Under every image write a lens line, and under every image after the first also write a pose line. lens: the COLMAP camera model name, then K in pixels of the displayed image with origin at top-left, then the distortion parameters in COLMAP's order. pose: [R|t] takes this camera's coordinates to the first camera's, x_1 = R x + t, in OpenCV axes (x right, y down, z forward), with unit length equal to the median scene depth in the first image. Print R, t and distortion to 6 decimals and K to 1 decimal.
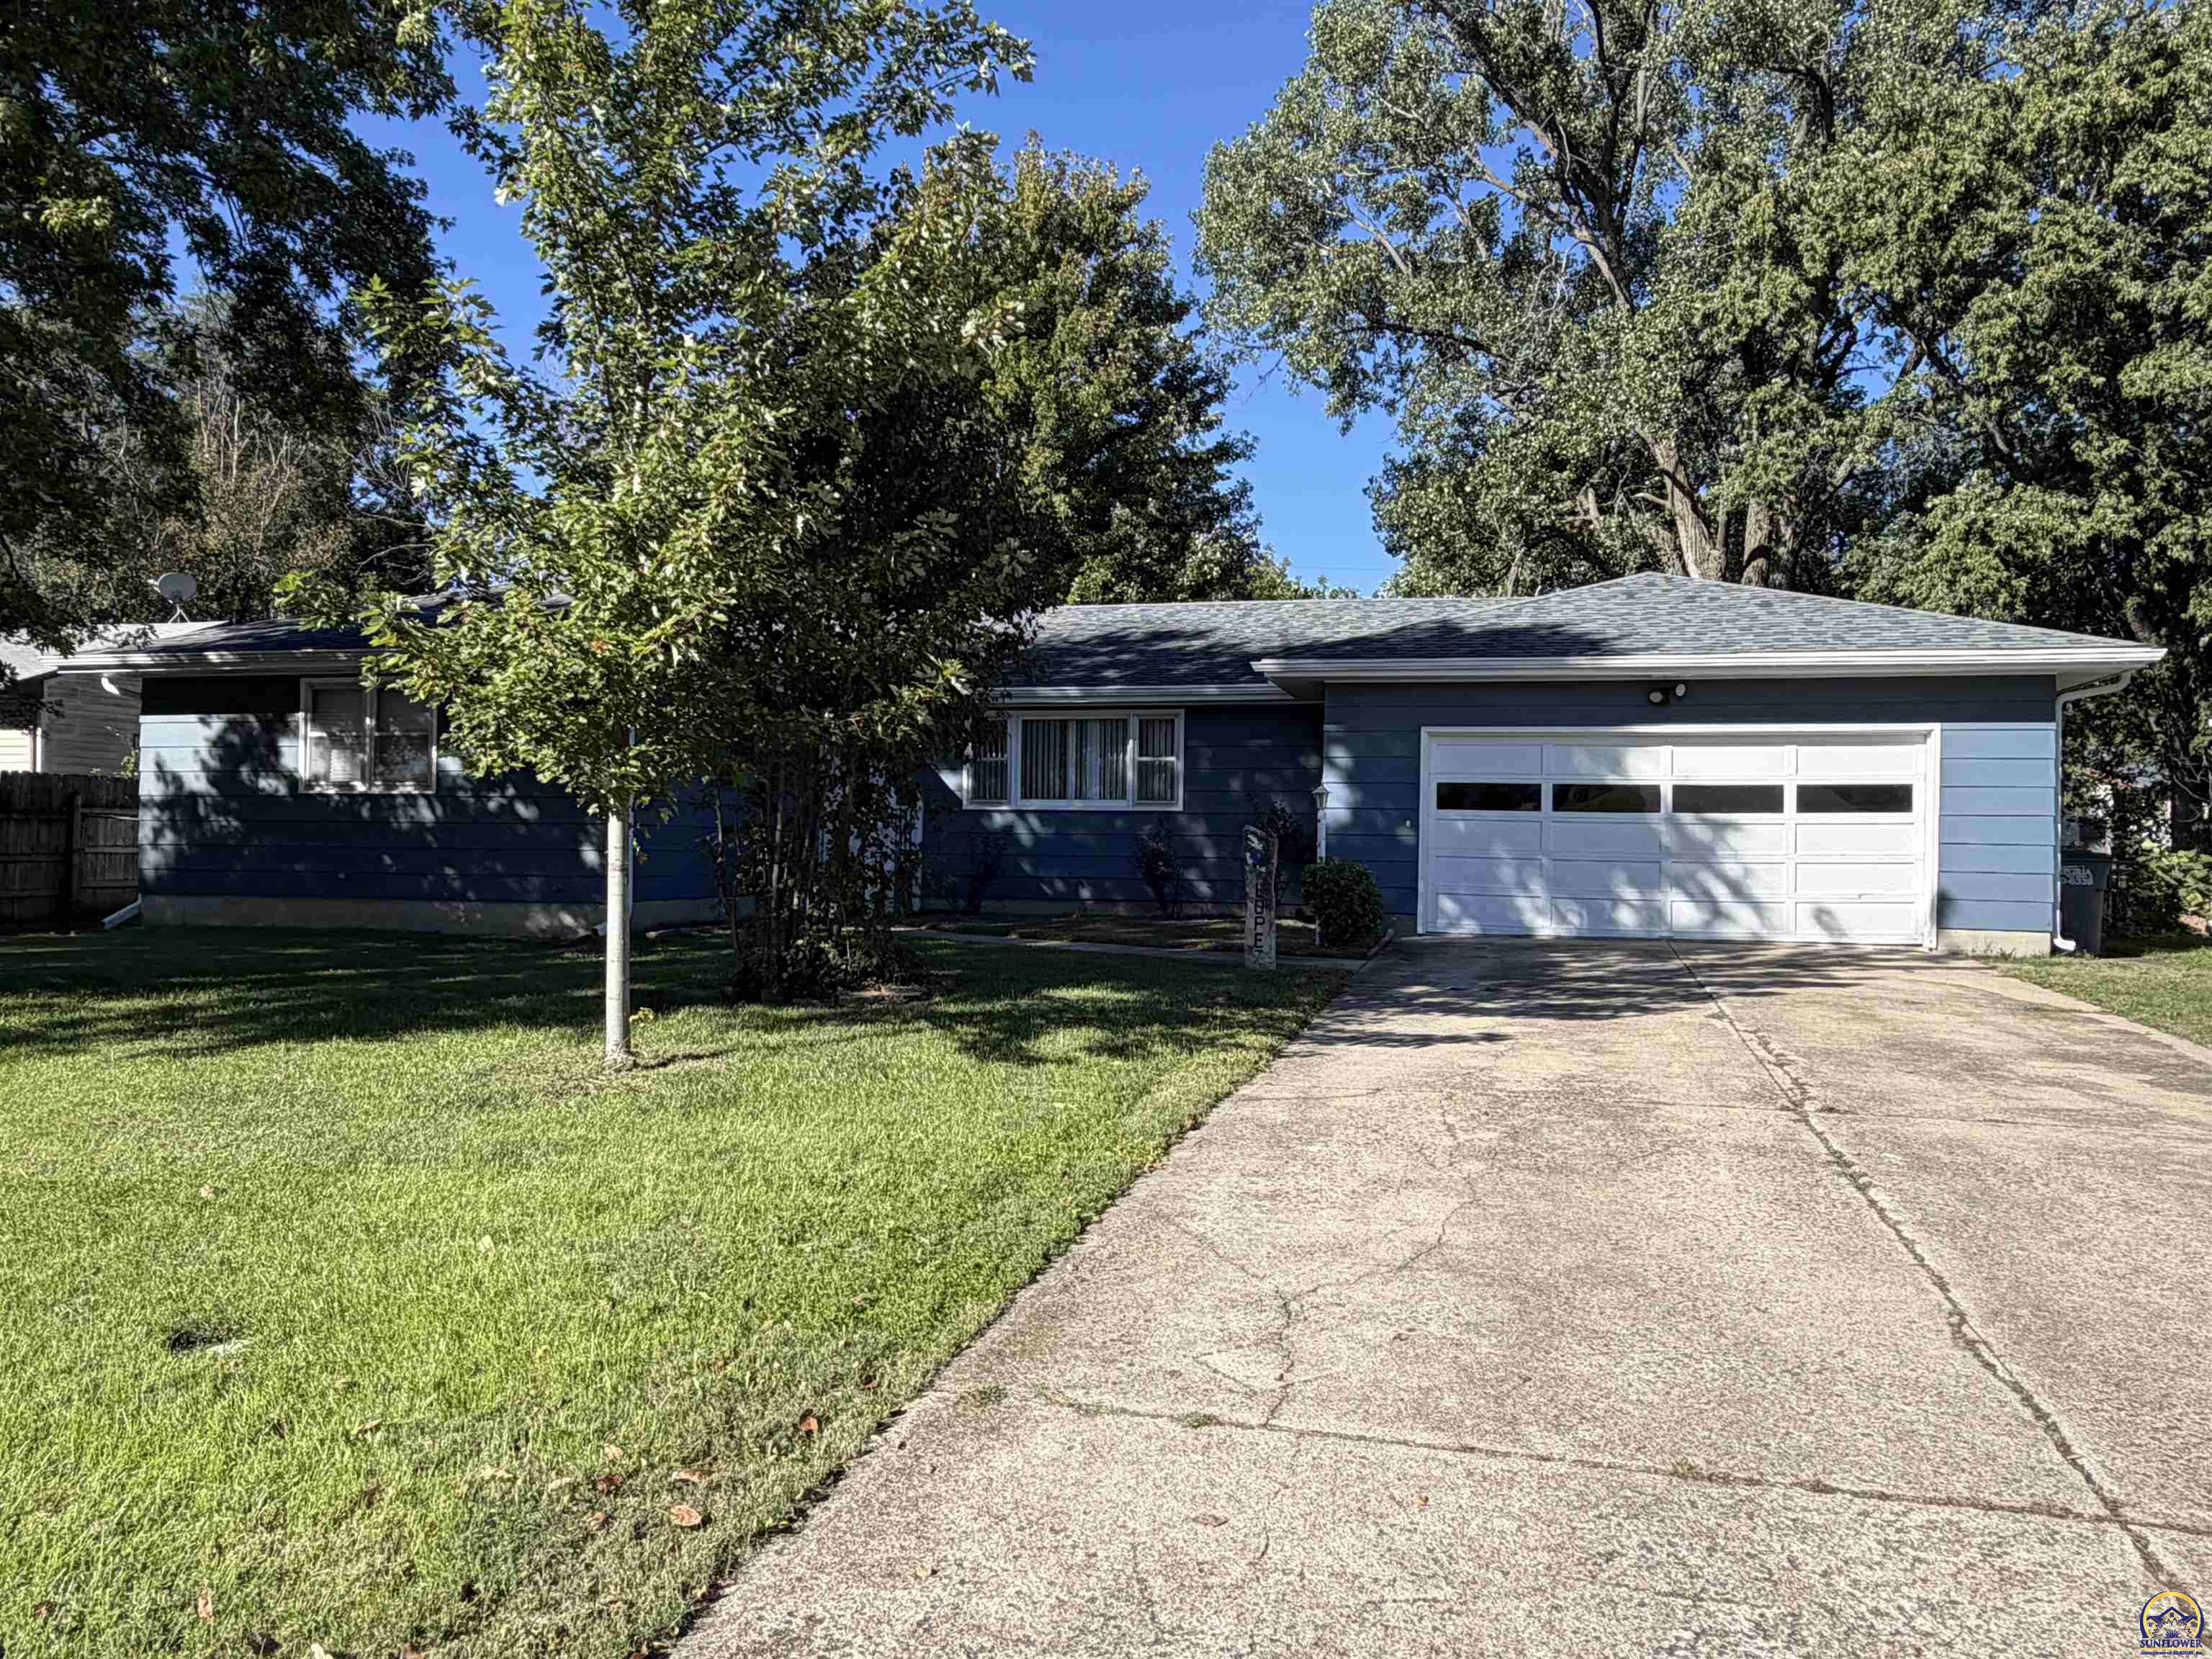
lens RADIAL K [[1648.8, 0, 1106.0], [0, 1648.8, 829.5], [0, 0, 1]] dist [0.005351, 0.002206]
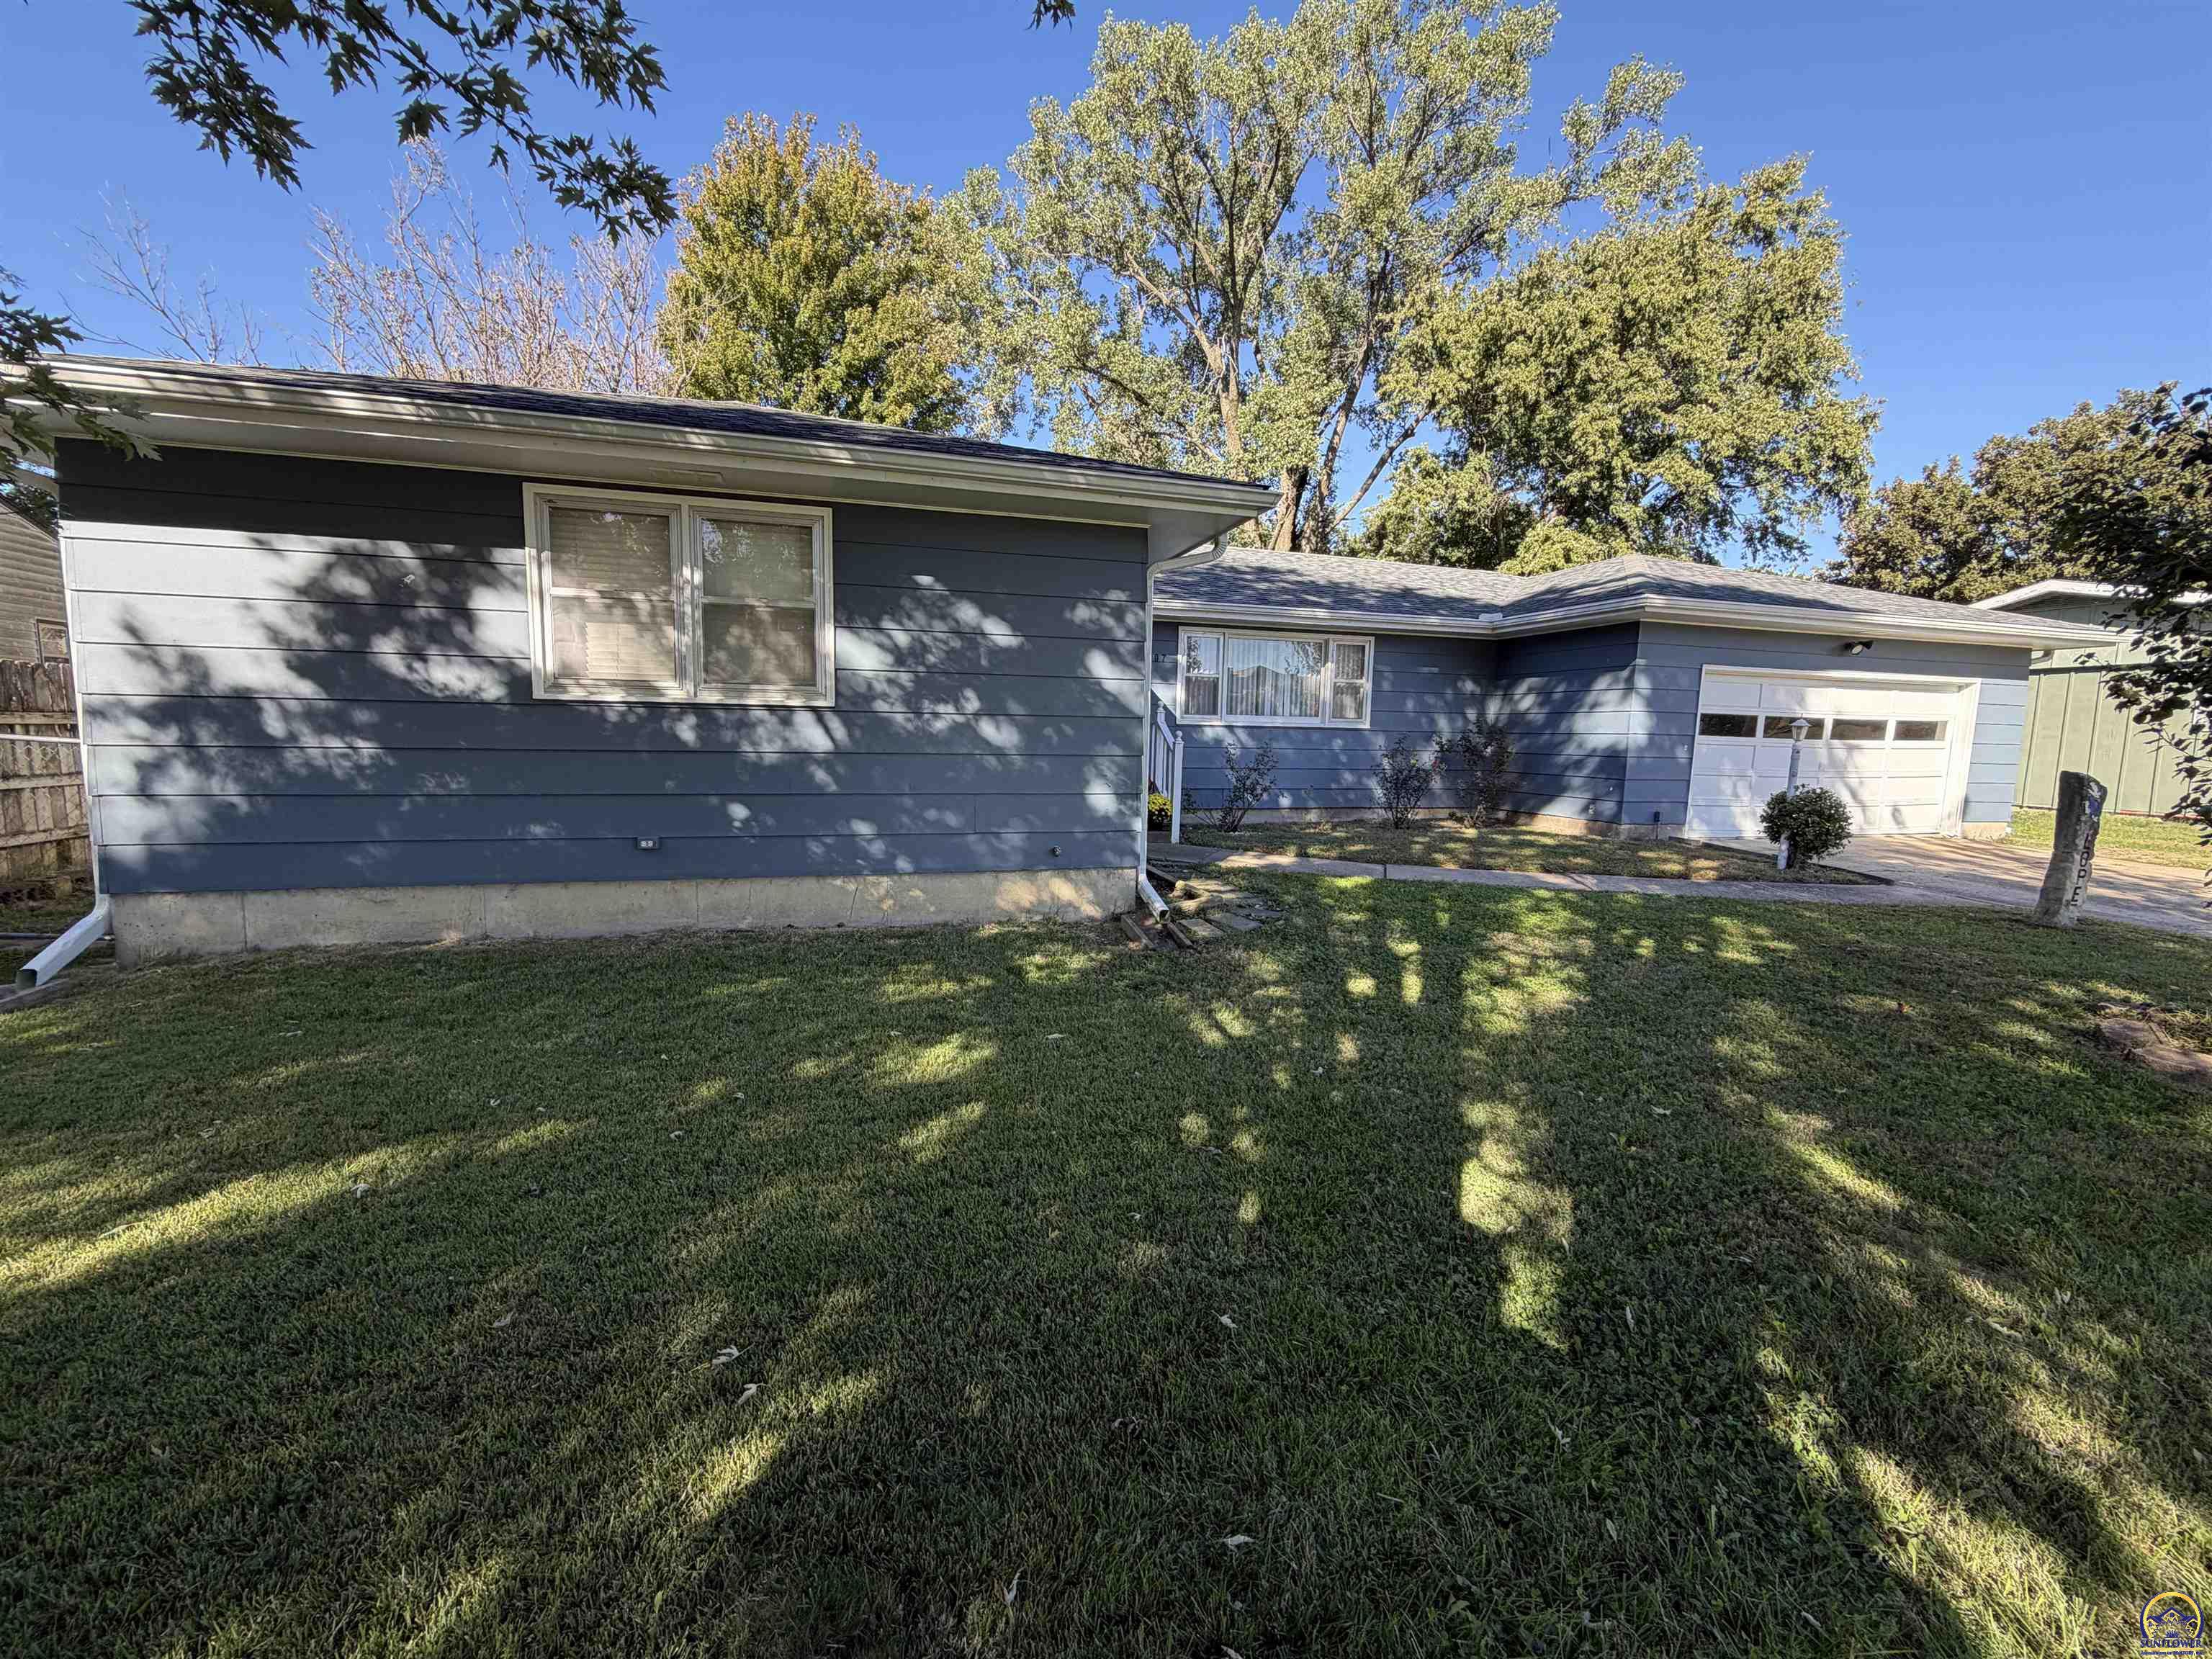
lens RADIAL K [[876.8, 0, 1099.7], [0, 876.8, 821.8], [0, 0, 1]] dist [-0.000286, 0.000177]
pose [[0.848388, -0.051355, 0.526877, -0.484991], [-0.014762, 0.992601, 0.120520, -0.018714], [-0.529168, -0.110026, 0.841353, 0.646526]]
